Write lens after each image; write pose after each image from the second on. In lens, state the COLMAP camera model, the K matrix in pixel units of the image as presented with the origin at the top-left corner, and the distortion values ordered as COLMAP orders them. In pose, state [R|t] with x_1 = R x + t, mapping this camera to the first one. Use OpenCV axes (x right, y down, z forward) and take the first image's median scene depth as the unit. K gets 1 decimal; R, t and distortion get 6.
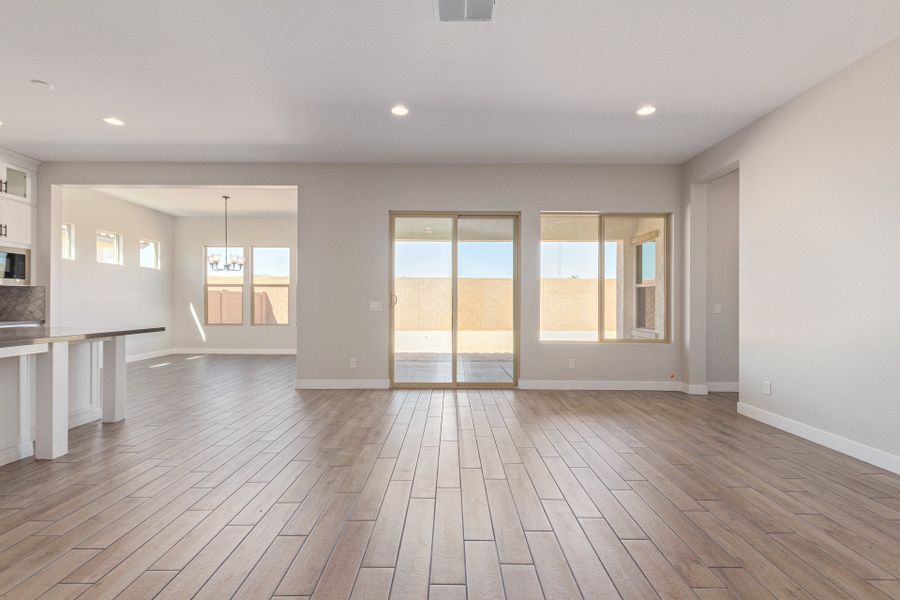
lens RADIAL K [[419.2, 0, 446.9], [0, 419.2, 298.9], [0, 0, 1]] dist [0.012014, 0.000042]
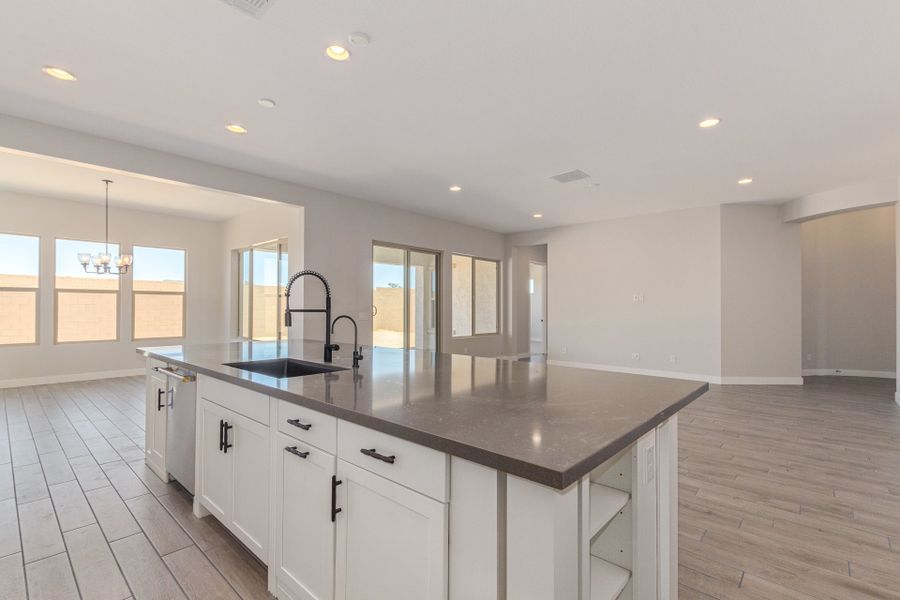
lens RADIAL K [[419.2, 0, 446.9], [0, 419.2, 298.9], [0, 0, 1]] dist [0.012014, 0.000042]
pose [[0.671321, 0.015368, 0.741008, -0.890918], [-0.005237, 0.999858, -0.015992, -0.013501], [-0.741149, 0.006855, 0.671306, -0.009887]]
